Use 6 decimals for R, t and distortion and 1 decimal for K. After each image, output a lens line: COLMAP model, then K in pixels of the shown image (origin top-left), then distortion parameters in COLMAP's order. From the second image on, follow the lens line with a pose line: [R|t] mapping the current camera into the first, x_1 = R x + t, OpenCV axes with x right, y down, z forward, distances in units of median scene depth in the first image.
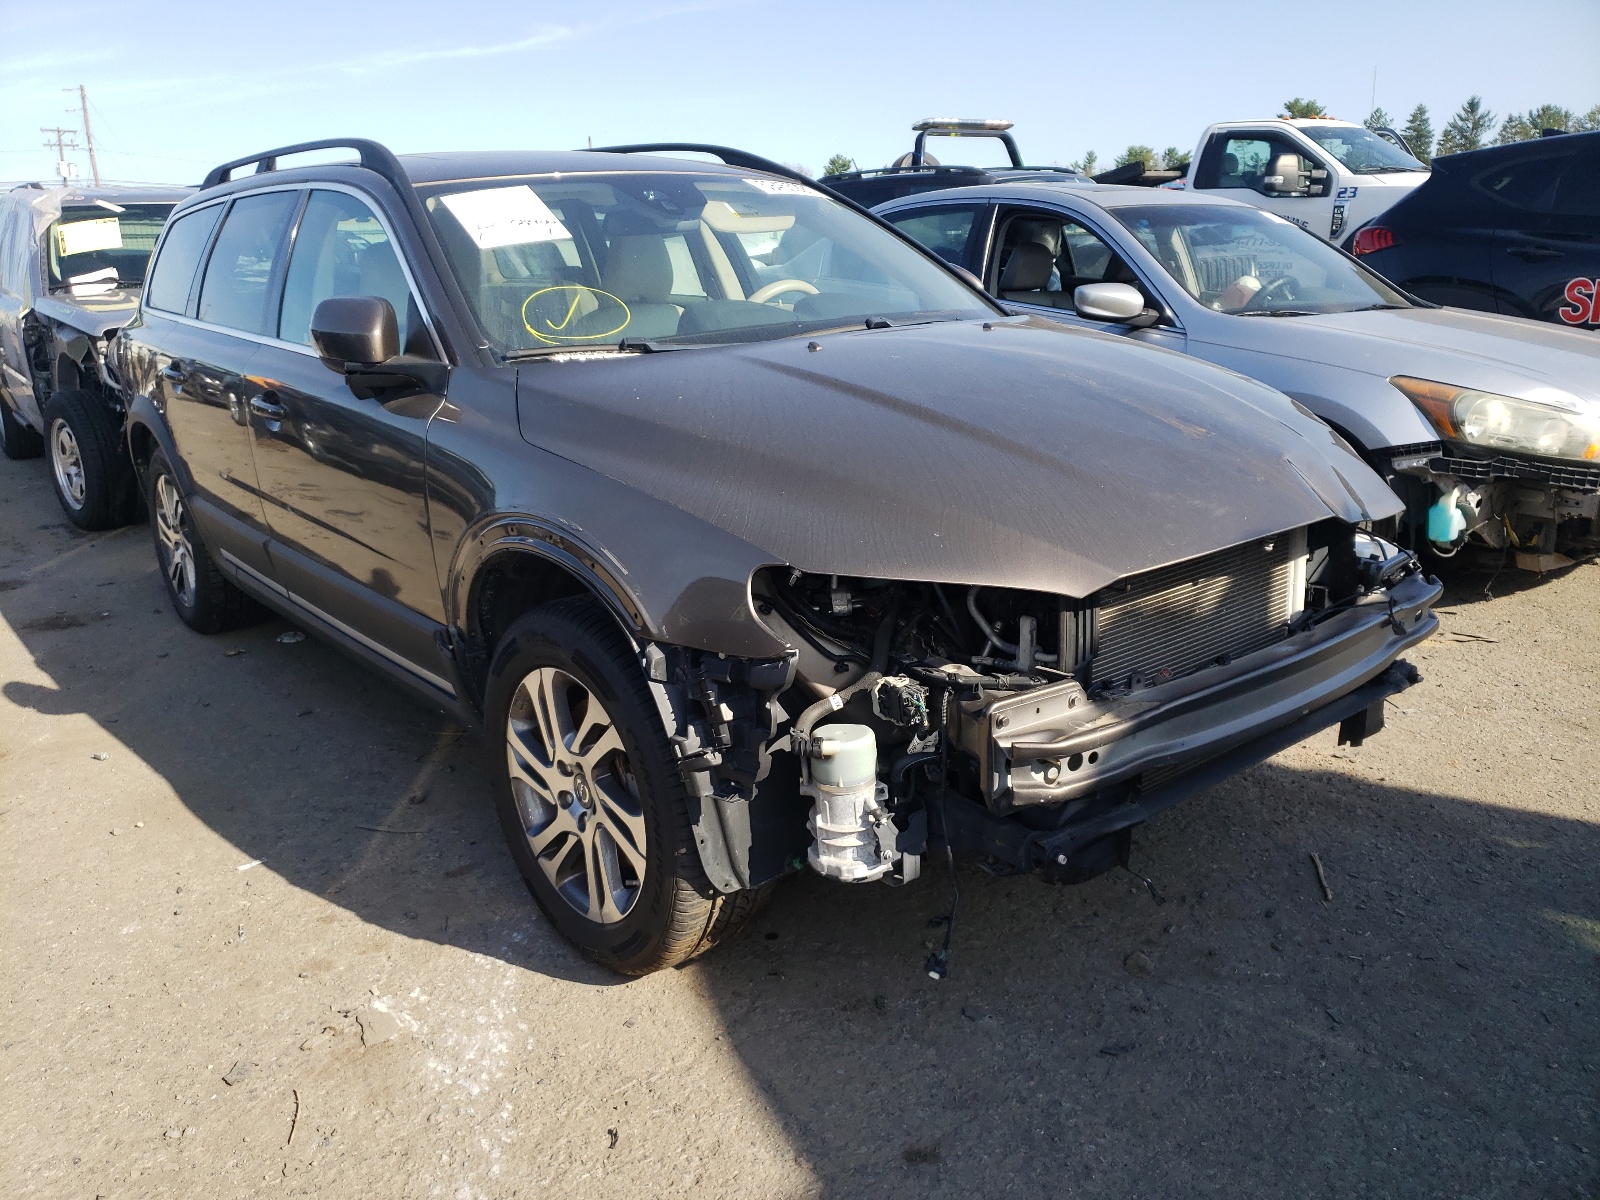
lens RADIAL K [[1318.8, 0, 800.0], [0, 1318.8, 600.0], [0, 0, 1]] dist [0.012495, -0.012896]
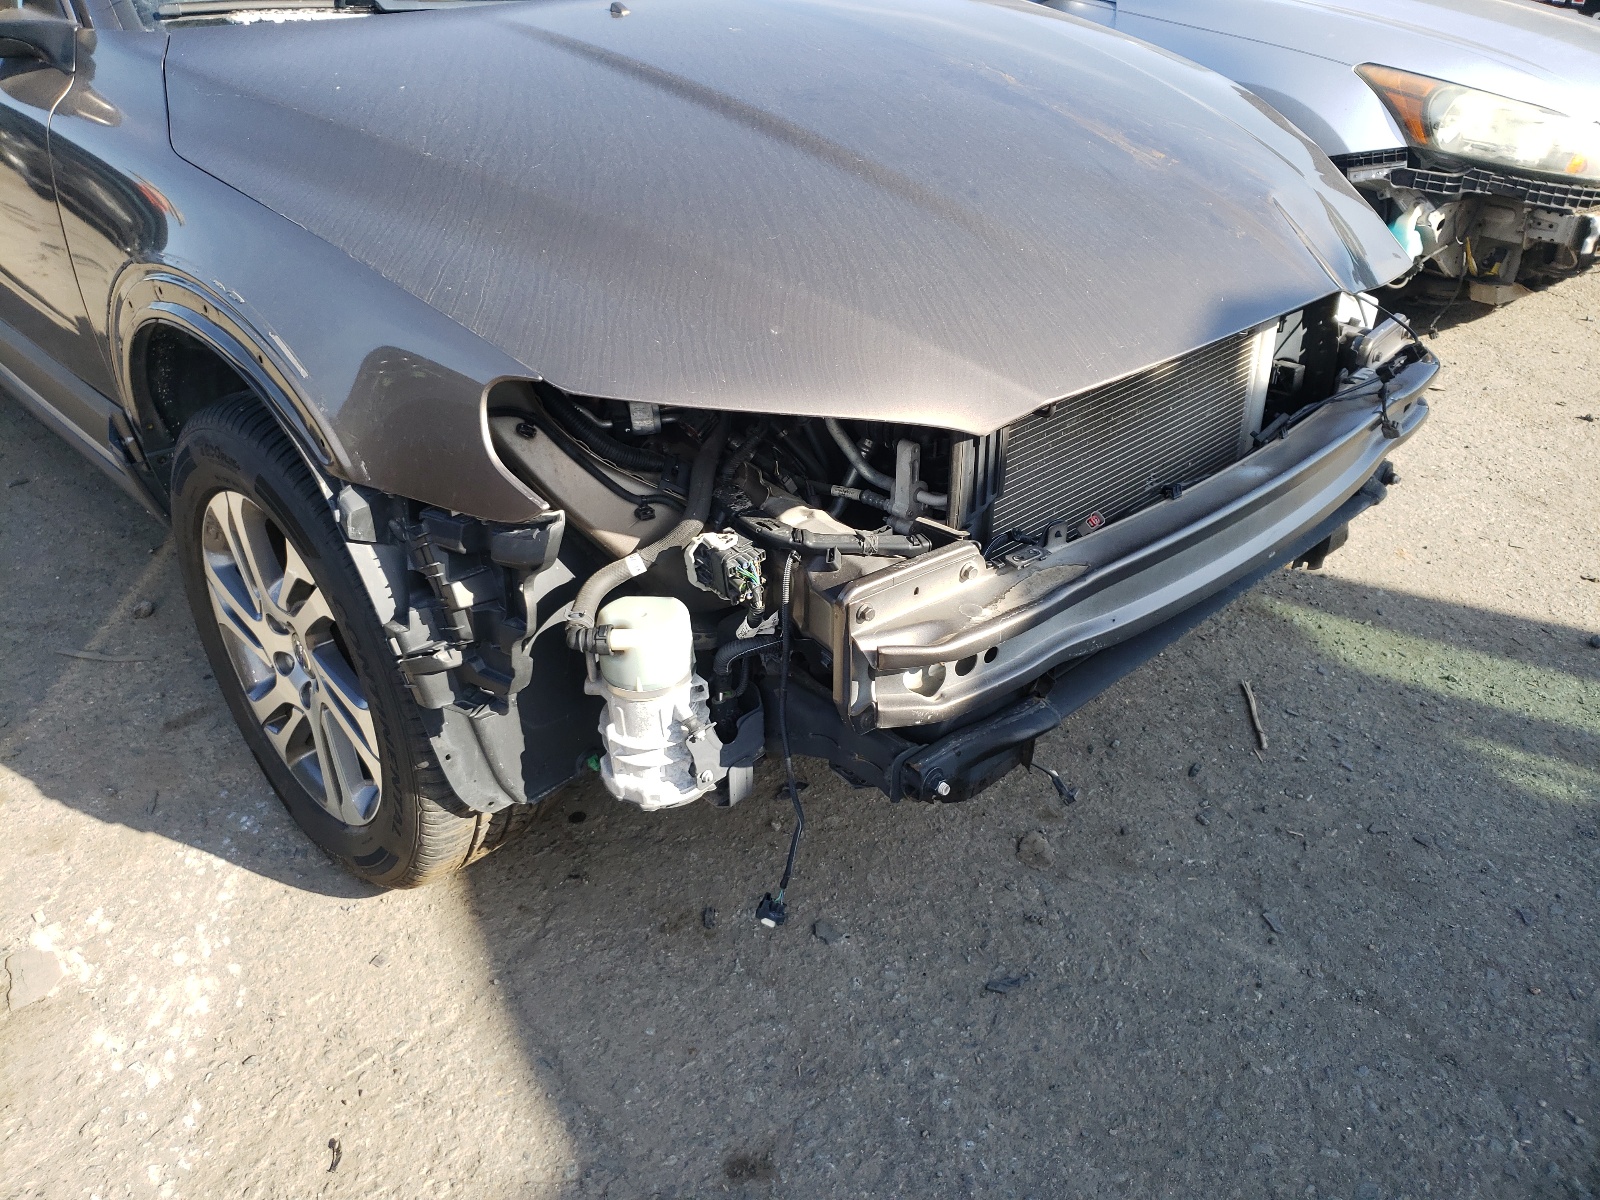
lens RADIAL K [[1318.8, 0, 800.0], [0, 1318.8, 600.0], [0, 0, 1]] dist [0.012495, -0.012896]
pose [[0.996565, -0.010685, 0.082124, 0.055453], [-0.008646, 0.972799, 0.231491, -0.063323], [-0.082363, -0.231406, 0.969365, 0.300088]]
